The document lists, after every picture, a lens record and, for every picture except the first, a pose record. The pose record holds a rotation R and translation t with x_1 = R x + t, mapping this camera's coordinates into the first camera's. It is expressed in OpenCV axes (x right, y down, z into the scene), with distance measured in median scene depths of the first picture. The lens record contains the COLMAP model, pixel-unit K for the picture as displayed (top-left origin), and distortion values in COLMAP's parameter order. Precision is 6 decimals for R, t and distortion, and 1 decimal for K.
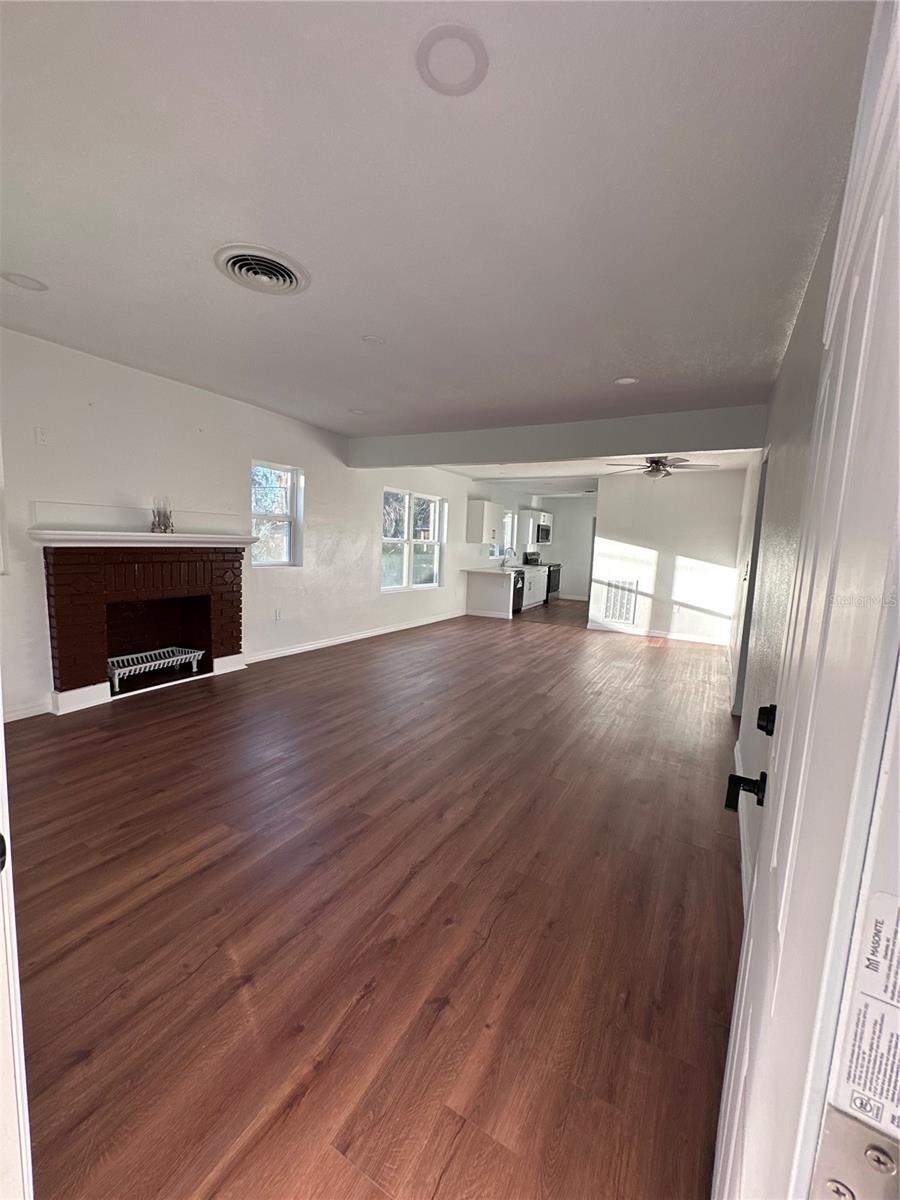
lens RADIAL K [[478.0, 0, 449.5], [0, 478.0, 601.7], [0, 0, 1]] dist [-0.001966, 0.000302]
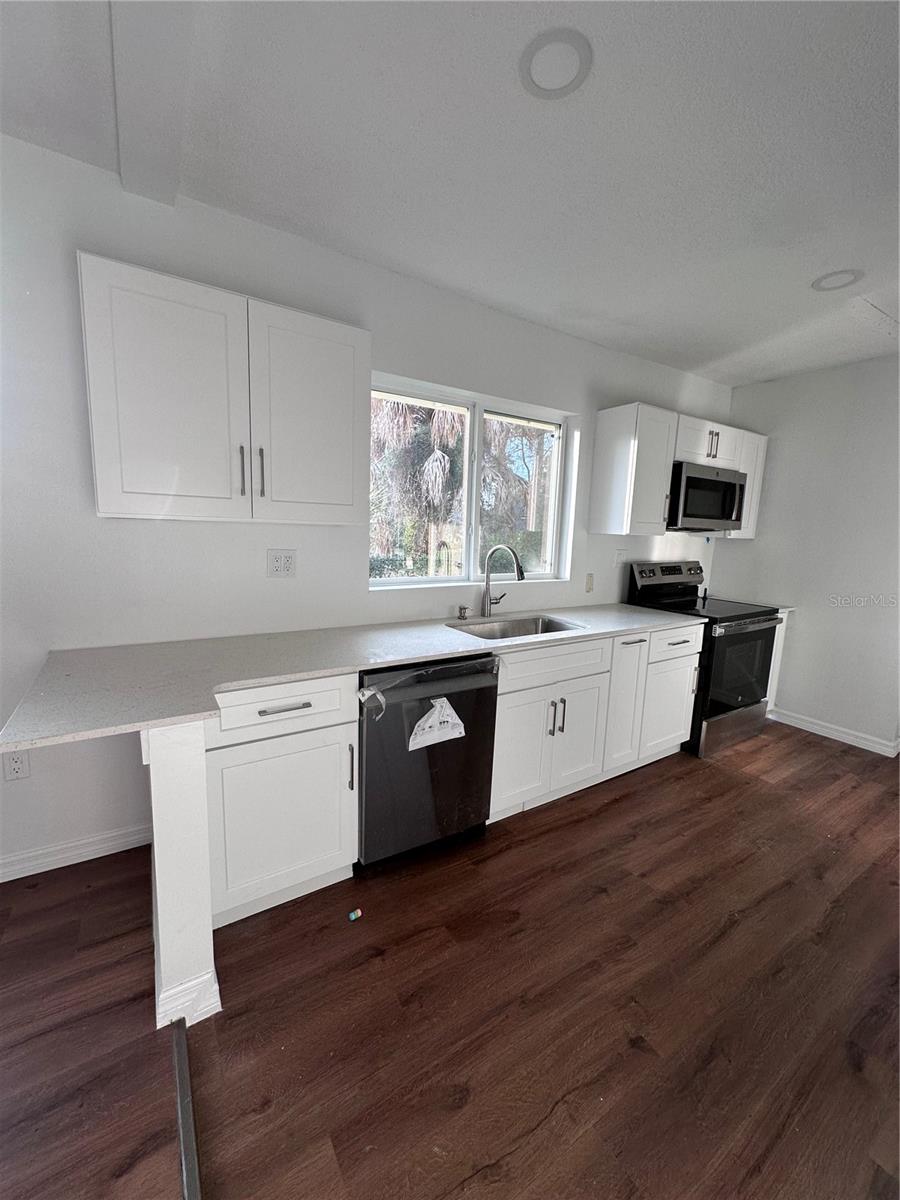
lens RADIAL K [[480.1, 0, 450.0], [0, 480.1, 600.0], [0, 0, 1]] dist [-0.002290, 0.000186]
pose [[0.881115, 0.069283, -0.467799, 0.316328], [-0.067728, 0.997500, 0.020167, -0.124240], [0.468027, 0.013914, 0.883605, 1.084404]]
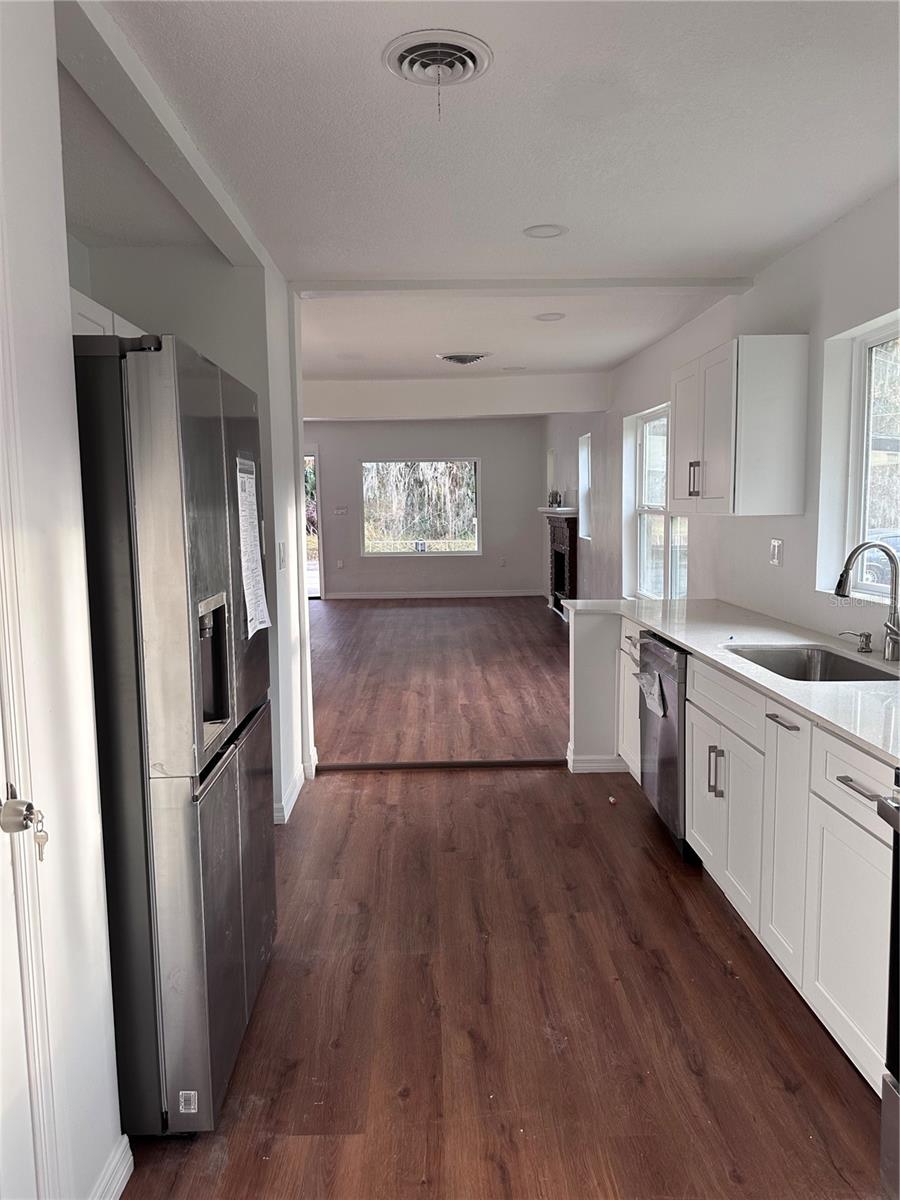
lens RADIAL K [[841.8, 0, 450.0], [0, 841.8, 600.0], [0, 0, 1]] dist [0.108677, -0.144658]
pose [[-0.861364, 0.033470, -0.506884, 0.551476], [-0.082519, 0.975355, 0.204630, -0.199877], [0.501241, 0.218089, -0.837374, 1.660555]]
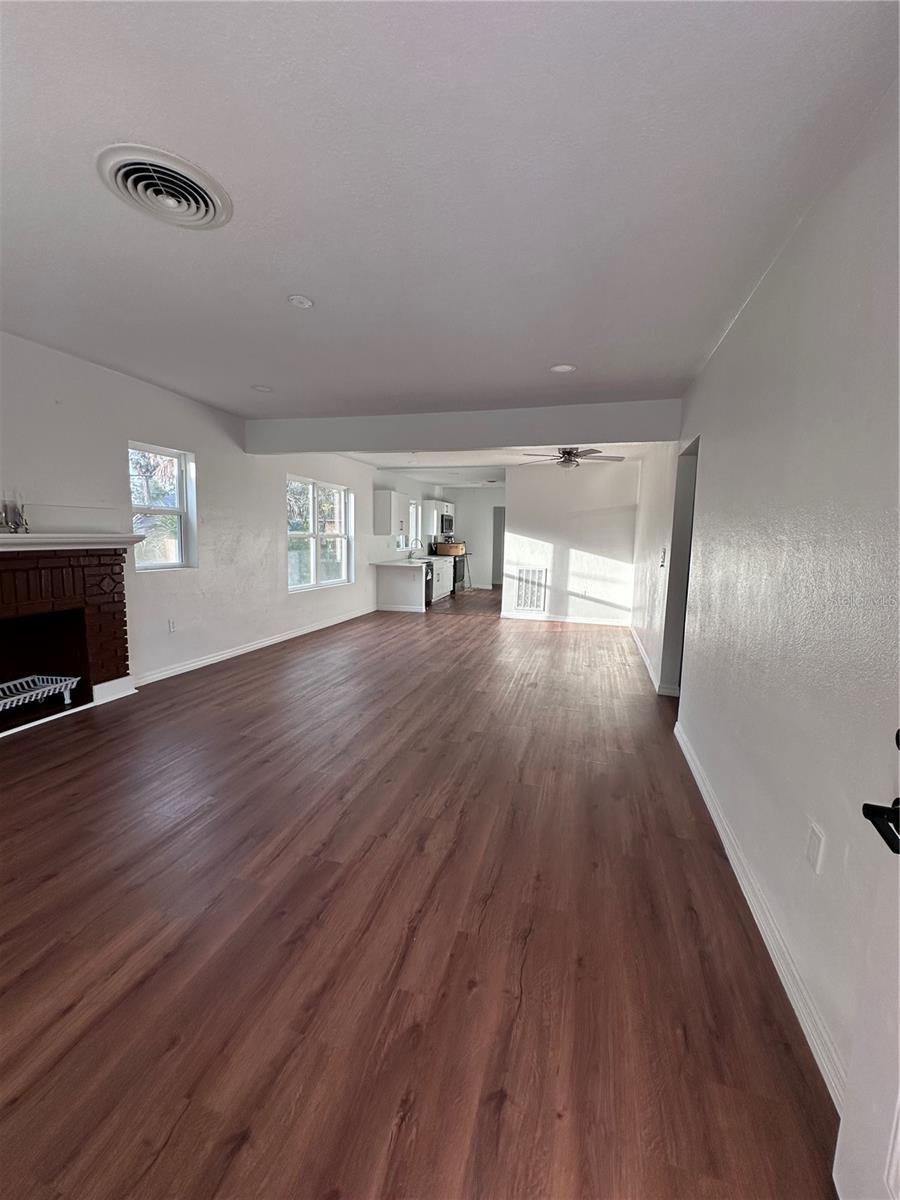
lens RADIAL K [[478.0, 0, 449.5], [0, 478.0, 601.7], [0, 0, 1]] dist [-0.001966, 0.000302]
pose [[0.973190, -0.051952, 0.224059, -0.046674], [0.047301, 0.998540, 0.026077, -0.010083], [-0.225087, -0.014779, 0.974227, 0.042831]]
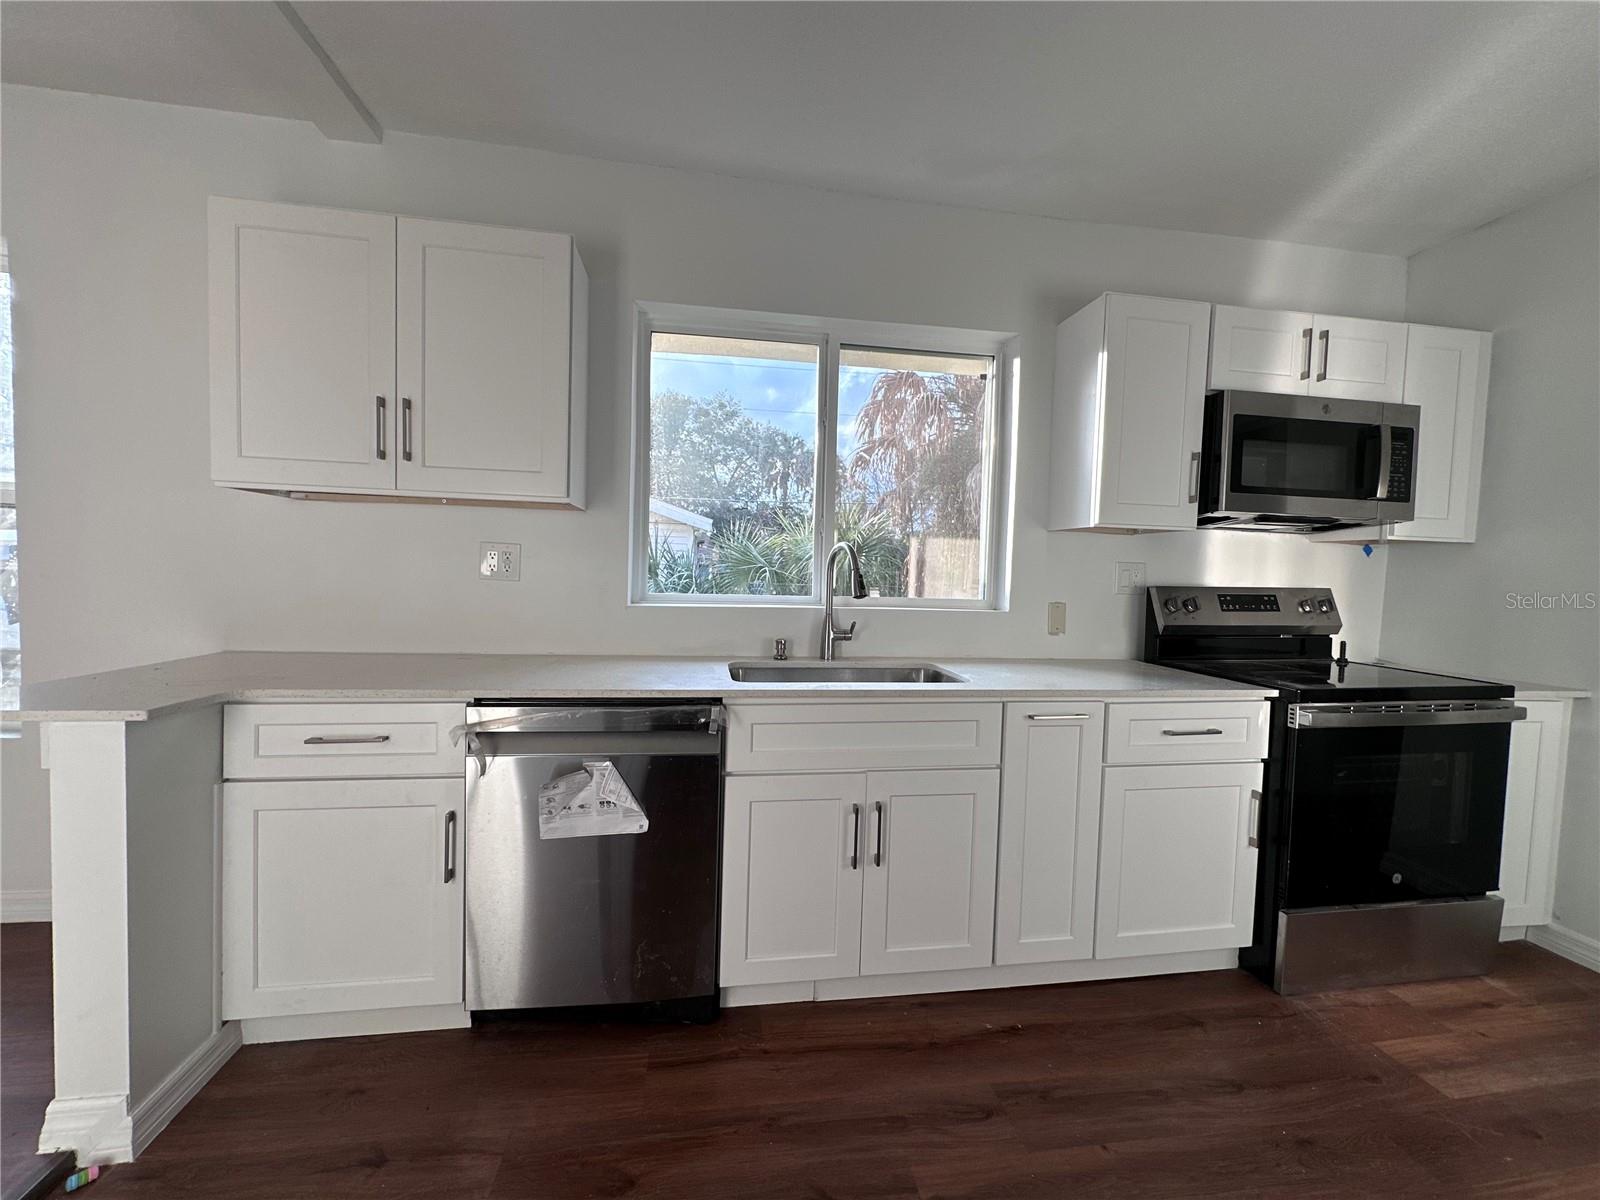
lens RADIAL K [[637.3, 0, 800.0], [0, 637.3, 600.0], [0, 0, 1]] dist [-0.001966, 0.000302]
pose [[0.614968, 0.020835, -0.788276, 0.402708], [-0.112523, 0.991740, -0.061571, -0.113775], [0.780482, 0.126564, 0.612233, 1.226548]]
